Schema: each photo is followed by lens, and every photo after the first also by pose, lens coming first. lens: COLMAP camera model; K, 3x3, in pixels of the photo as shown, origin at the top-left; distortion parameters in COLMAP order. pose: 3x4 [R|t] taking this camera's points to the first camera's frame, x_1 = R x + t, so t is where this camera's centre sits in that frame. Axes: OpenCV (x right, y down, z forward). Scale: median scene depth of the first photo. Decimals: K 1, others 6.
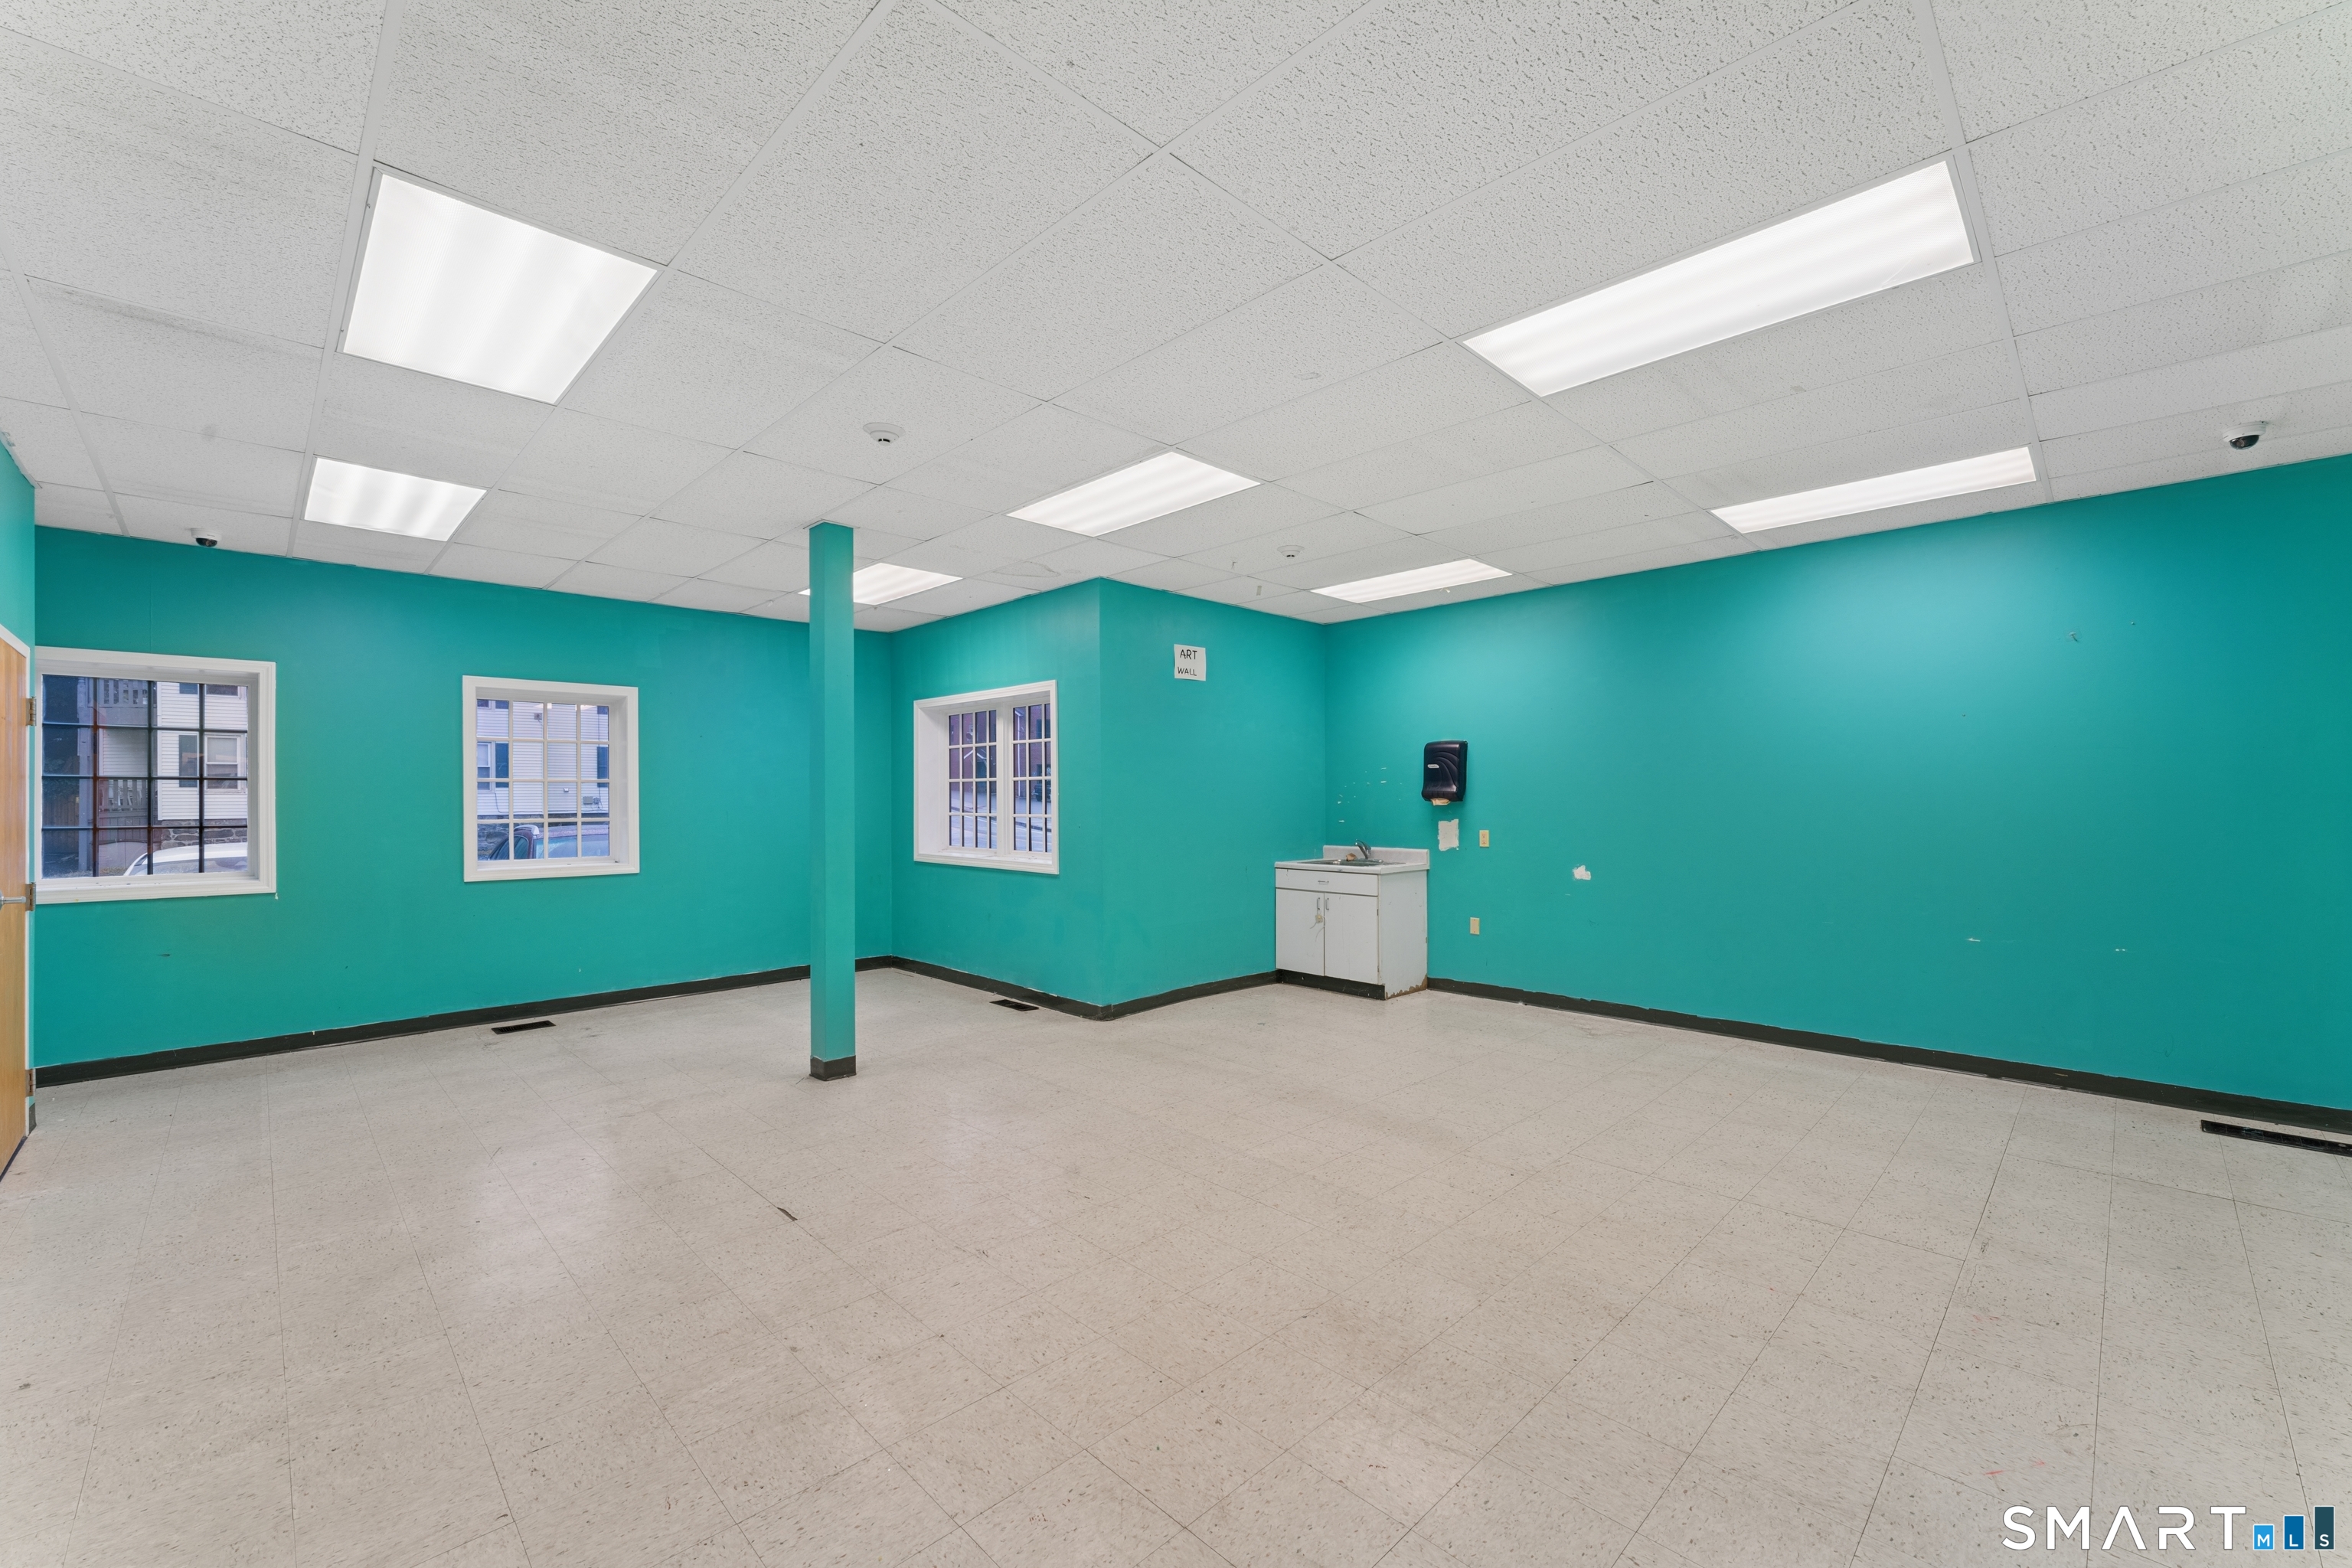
lens RADIAL K [[947.8, 0, 1177.1], [0, 947.8, 806.3], [0, 0, 1]] dist [-0.001311, -0.000048]
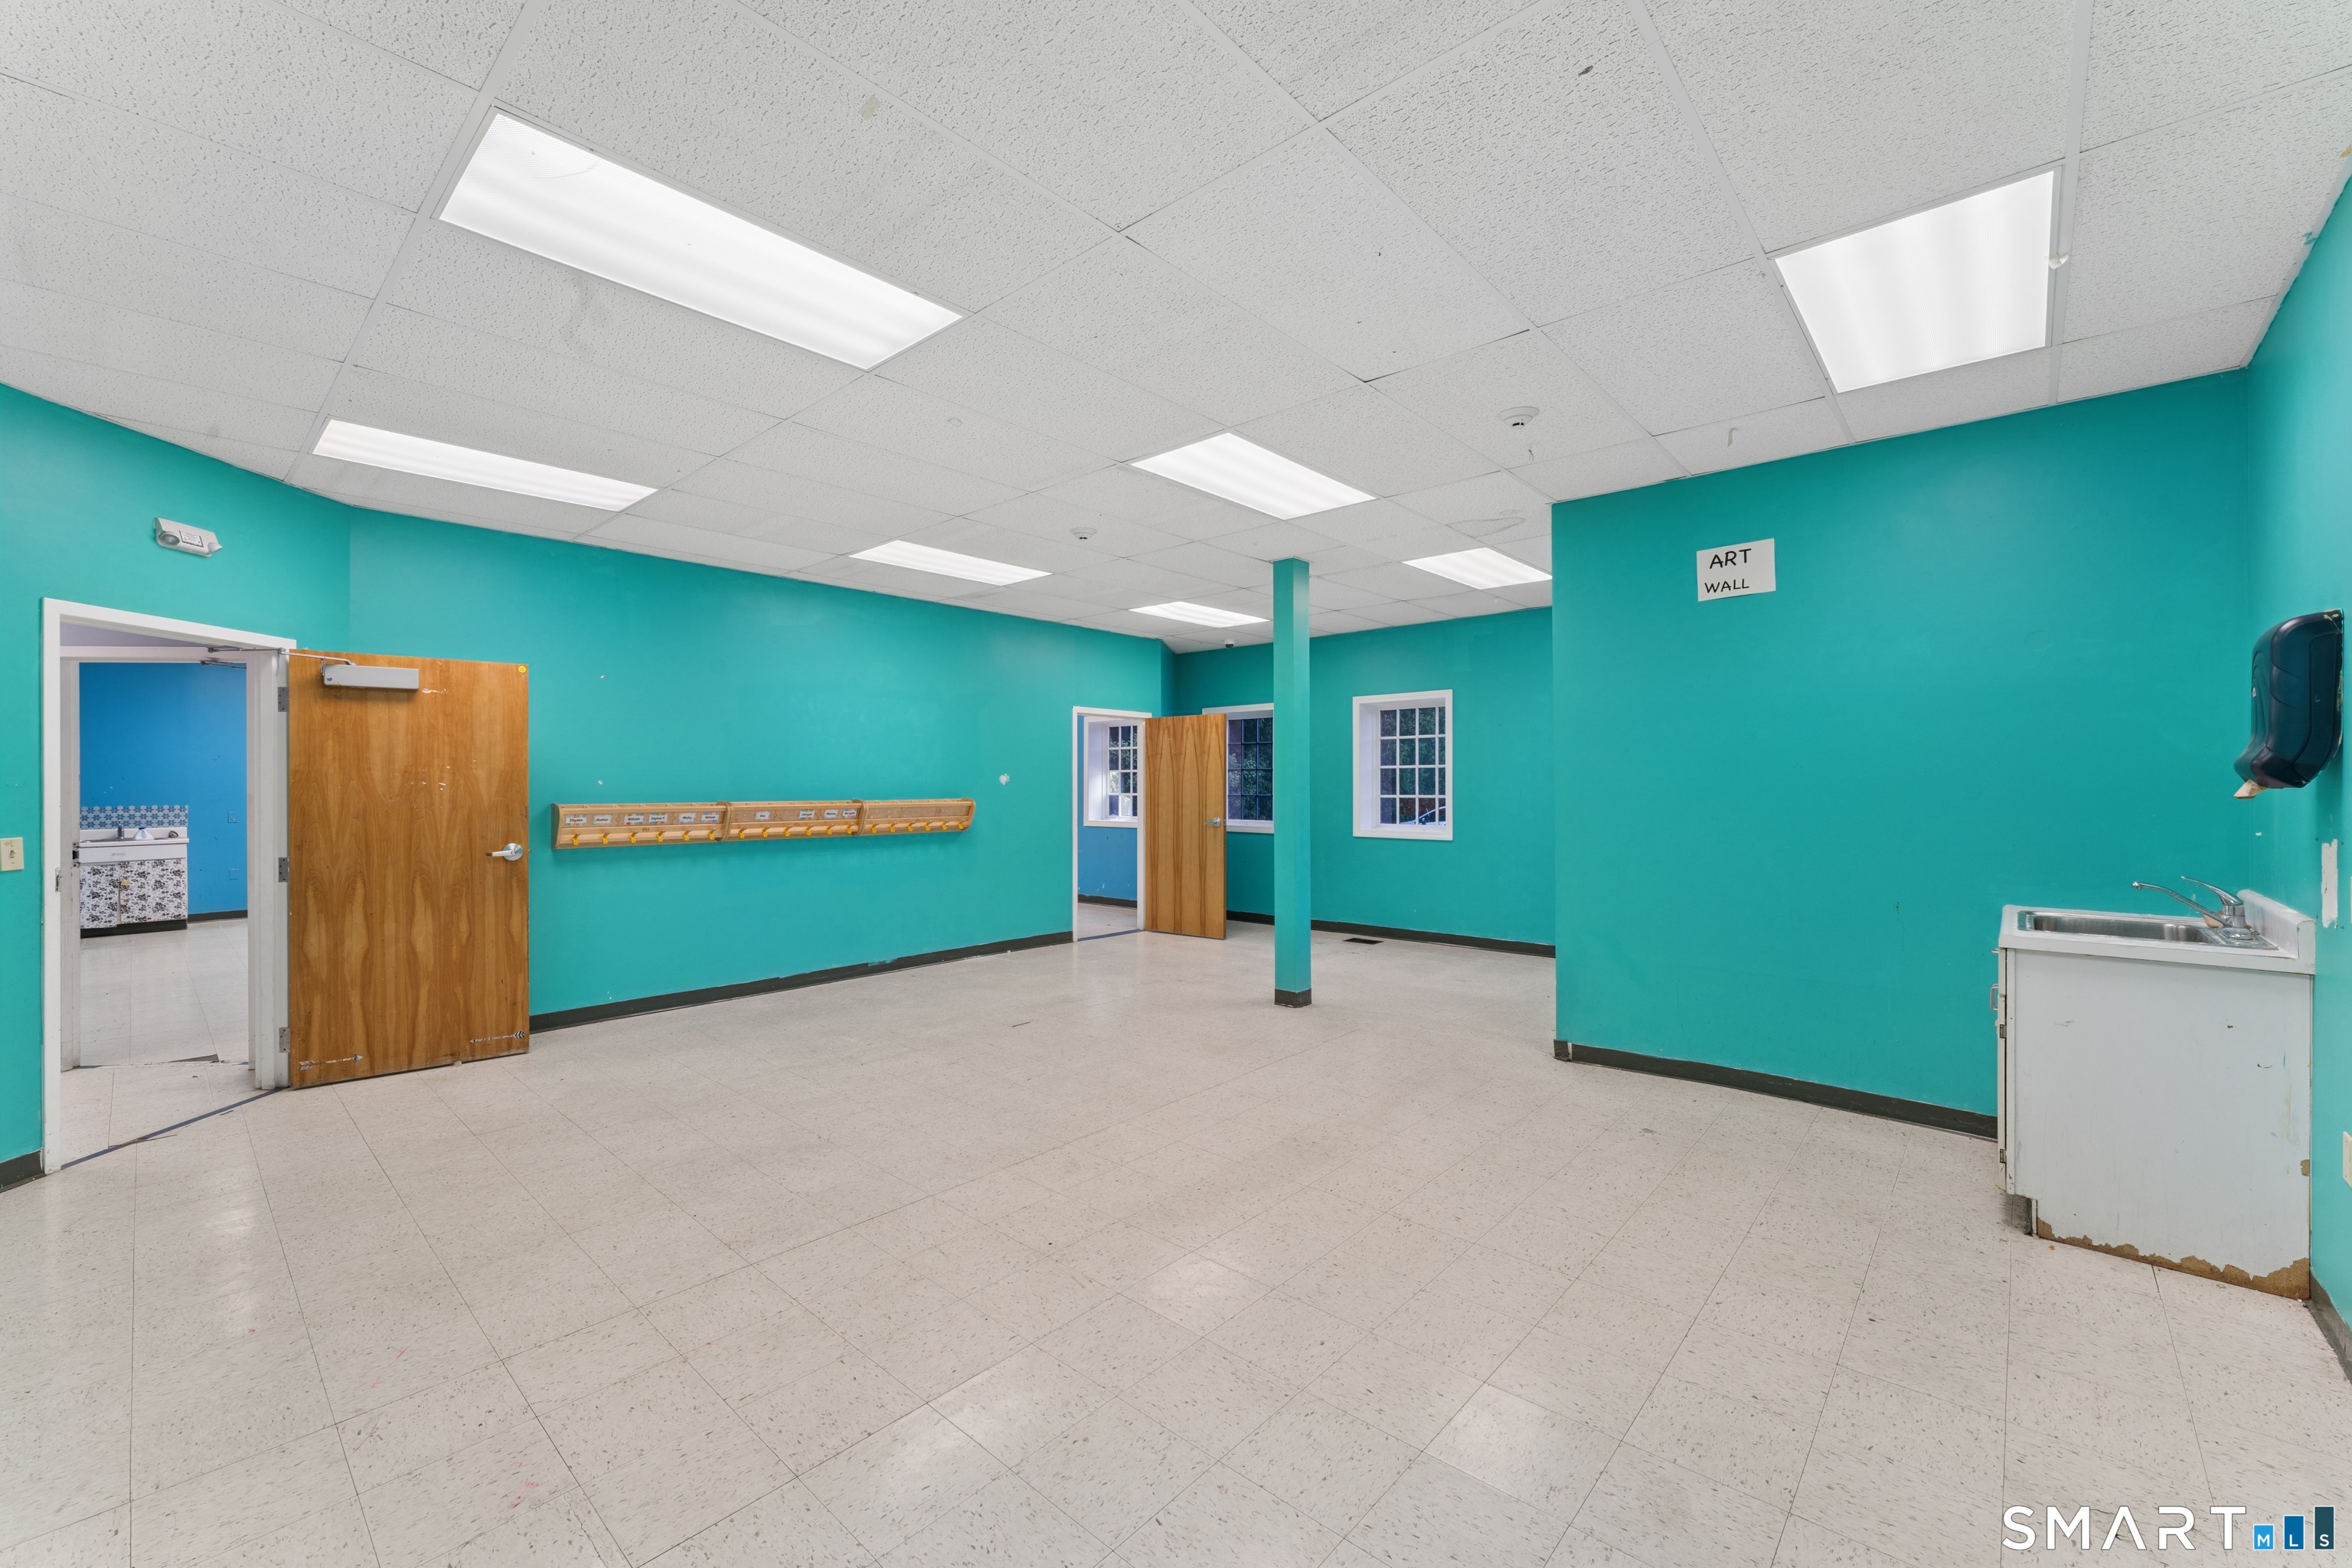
lens RADIAL K [[943.9, 0, 1176.0], [0, 943.9, 784.0], [0, 0, 1]] dist [-0.001894, -0.000231]
pose [[0.054176, 0.004042, -0.998523, 1.303262], [-0.004786, 0.999981, 0.003788, -0.011247], [0.998520, 0.004573, 0.054194, 1.185006]]
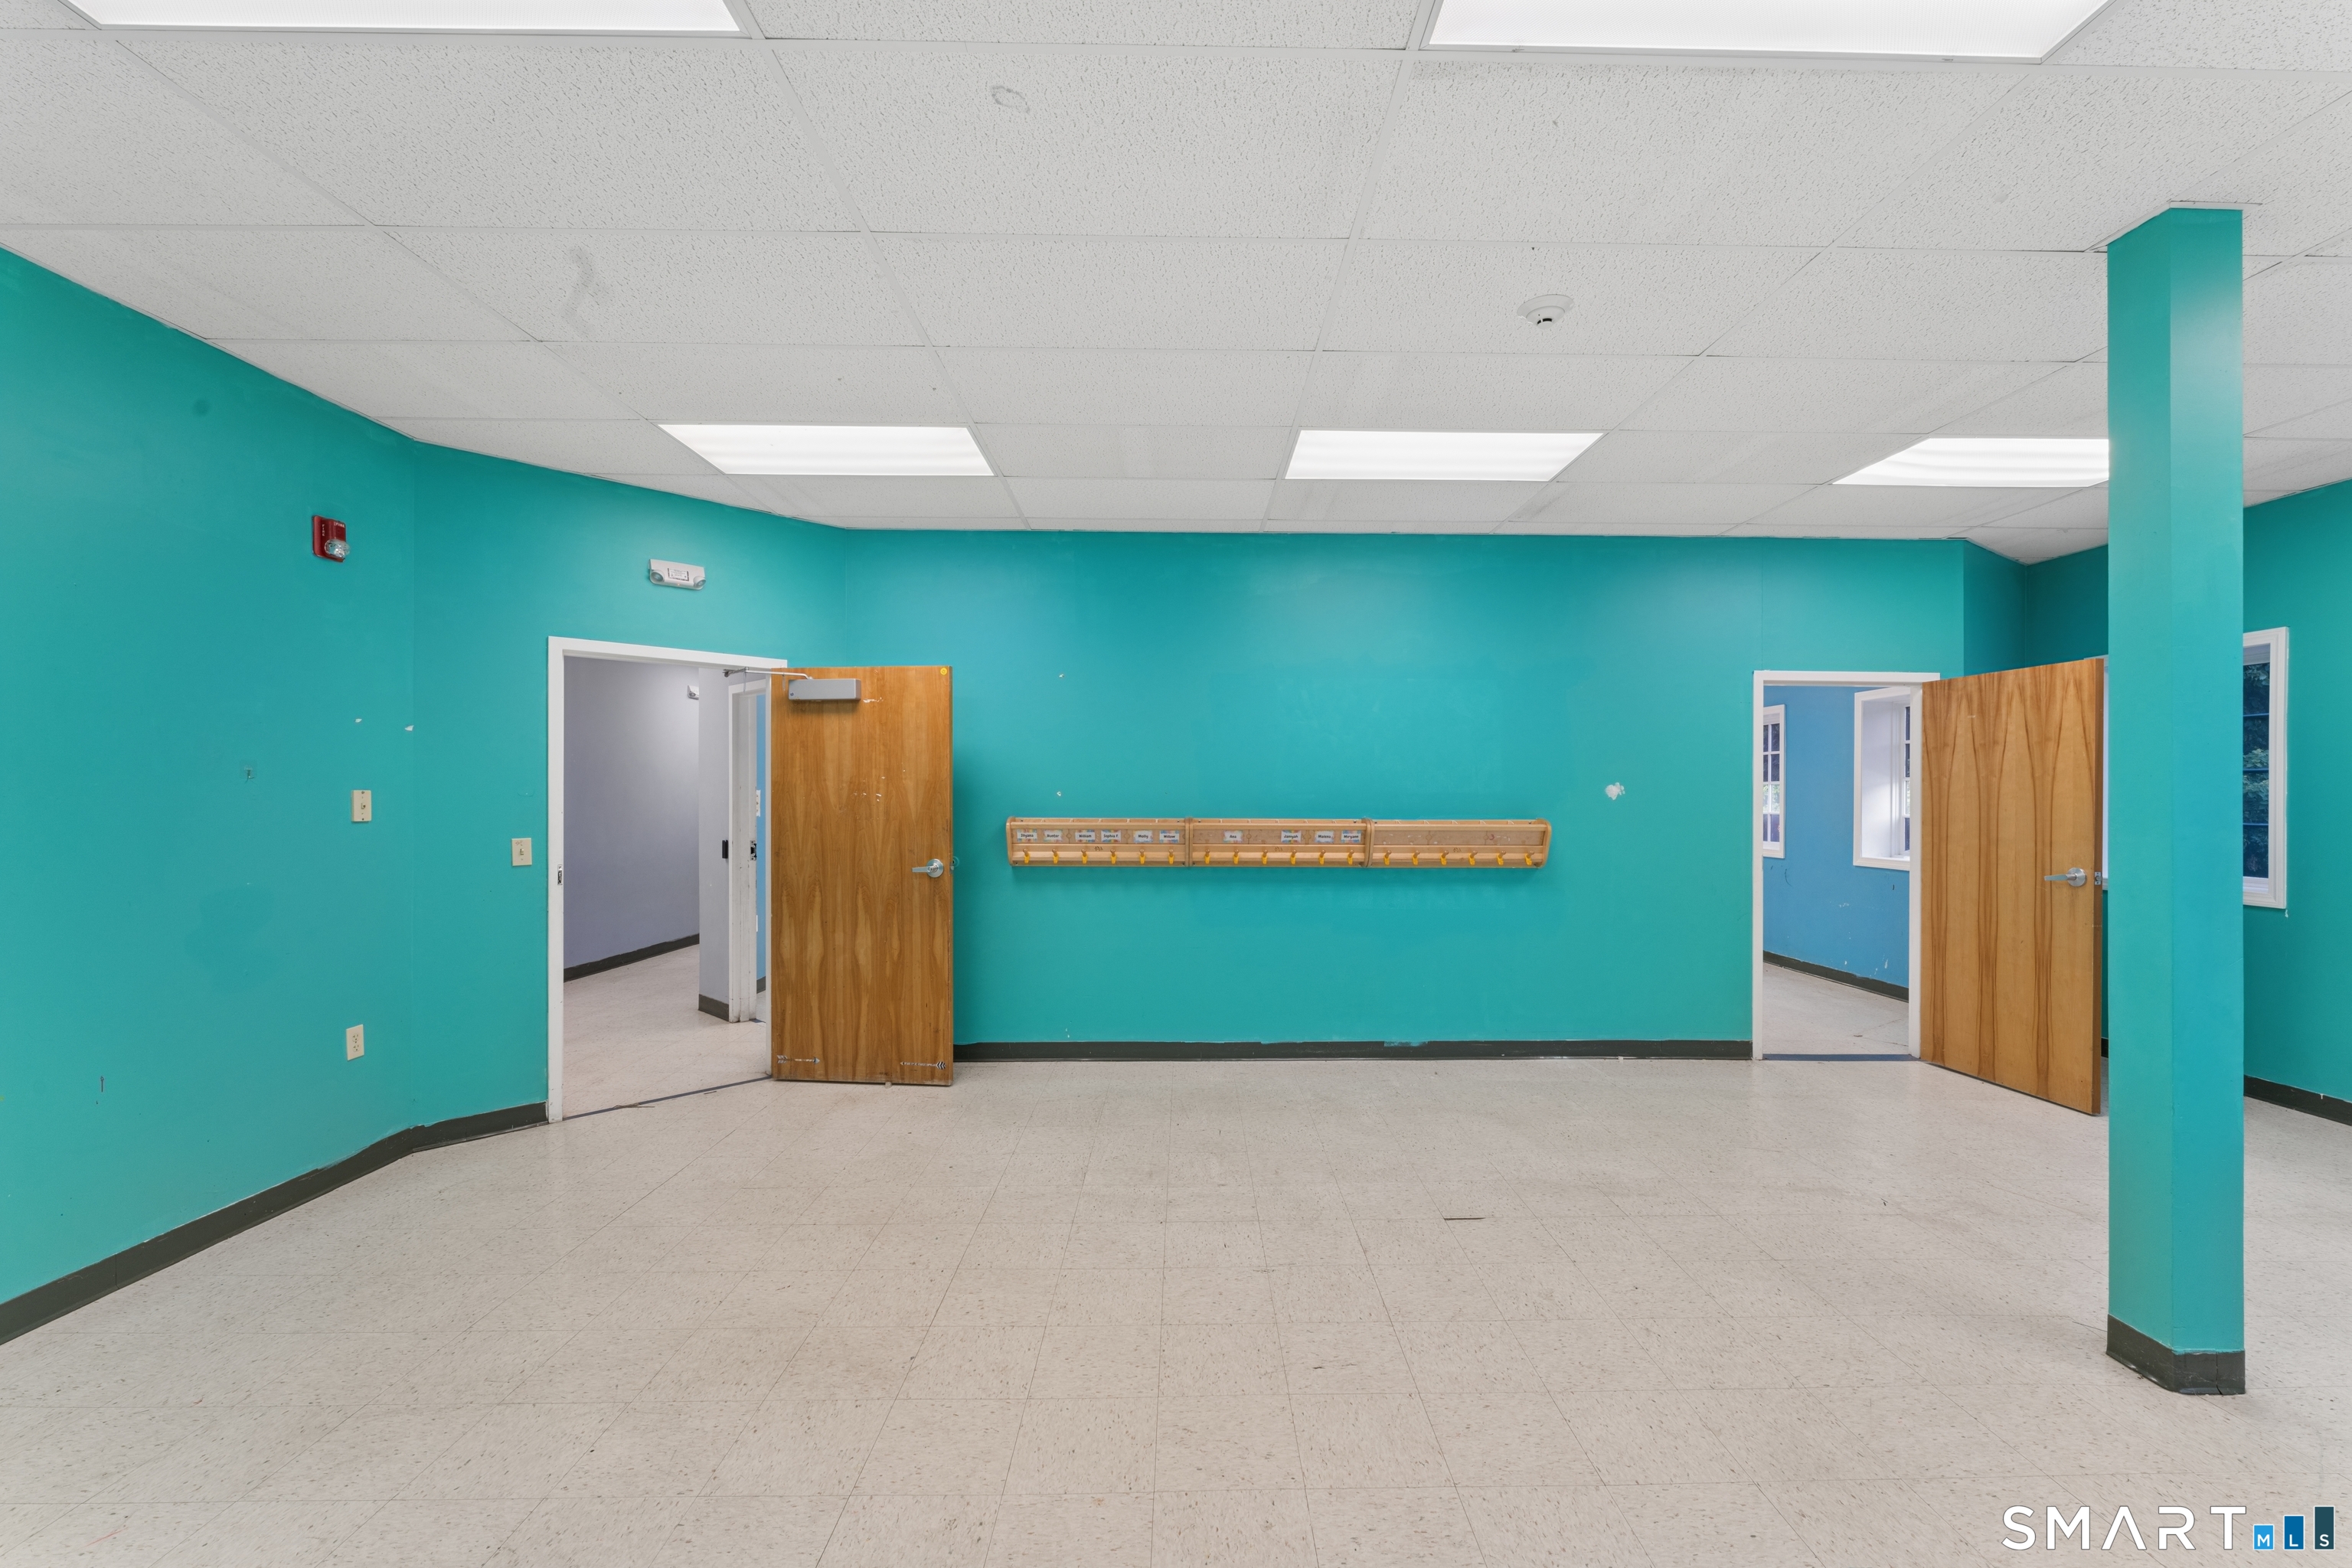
lens RADIAL K [[968.8, 0, 1193.6], [0, 968.8, 793.1], [0, 0, 1]] dist [-0.002648, -0.000299]
pose [[-0.693124, -0.000091, -0.720818, 0.503128], [-0.005379, 0.999973, 0.005046, -0.012976], [0.720798, 0.007375, -0.693106, 1.489385]]
